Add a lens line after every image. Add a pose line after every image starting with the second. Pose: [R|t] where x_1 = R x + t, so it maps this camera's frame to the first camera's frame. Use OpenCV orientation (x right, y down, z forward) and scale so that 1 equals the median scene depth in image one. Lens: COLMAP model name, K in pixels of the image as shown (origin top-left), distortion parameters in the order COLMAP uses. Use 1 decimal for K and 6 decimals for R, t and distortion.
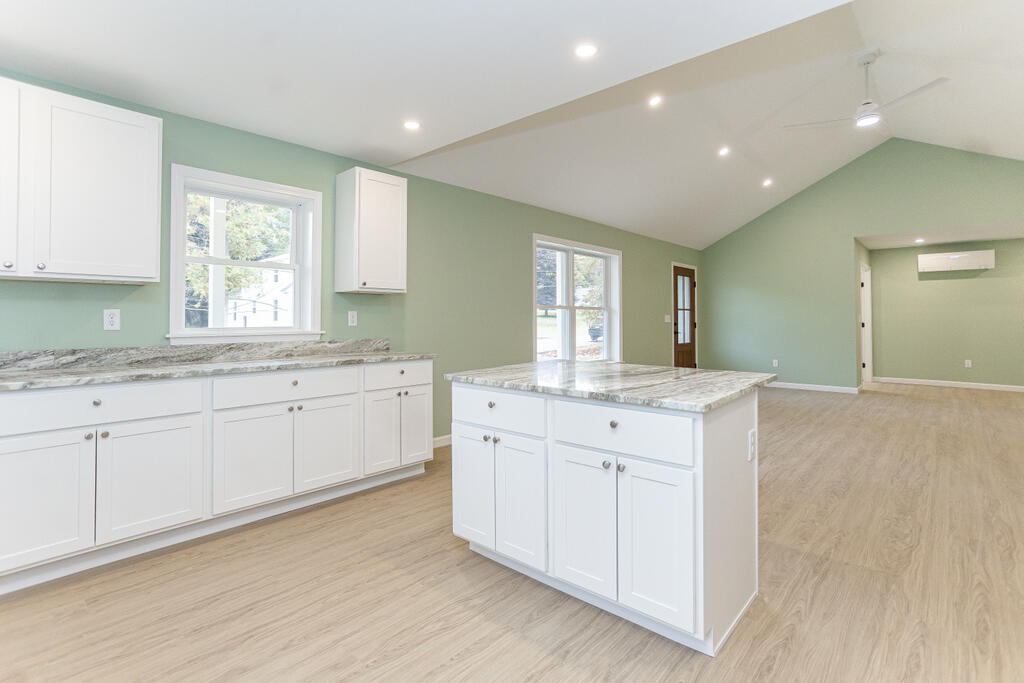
lens RADIAL K [[504.1, 0, 510.2], [0, 504.1, 302.0], [0, 0, 1]] dist [-0.046912, 0.021567]
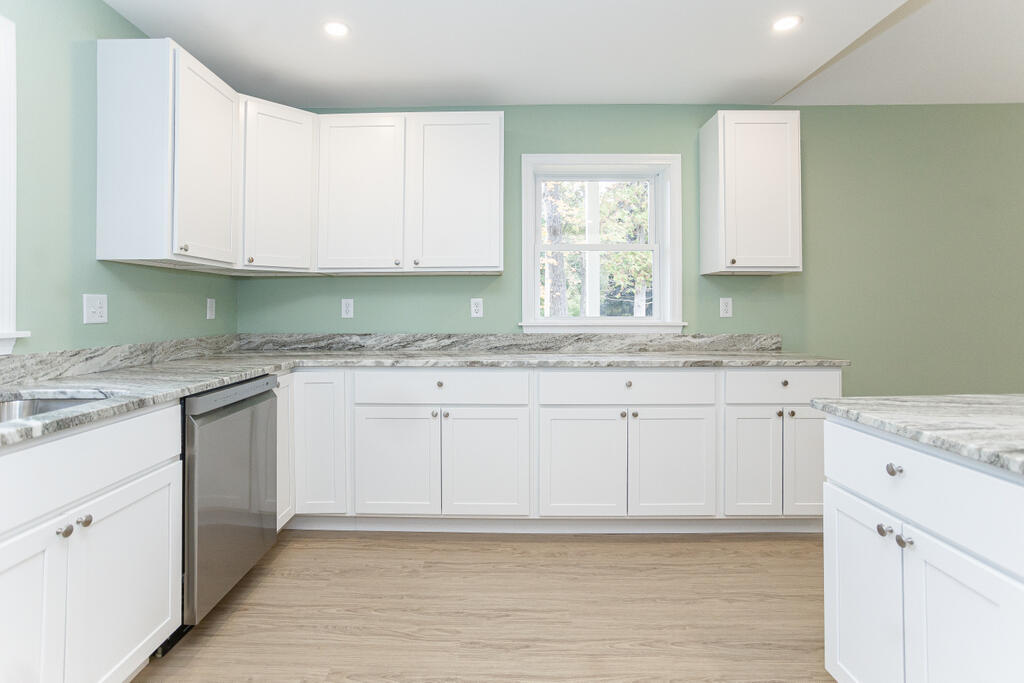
lens RADIAL K [[504.1, 0, 510.2], [0, 504.1, 302.0], [0, 0, 1]] dist [-0.046912, 0.021567]
pose [[0.648645, -0.008582, -0.761042, 0.081106], [0.022275, 0.999722, 0.007712, 0.014647], [0.760765, -0.021954, 0.648656, 0.313739]]
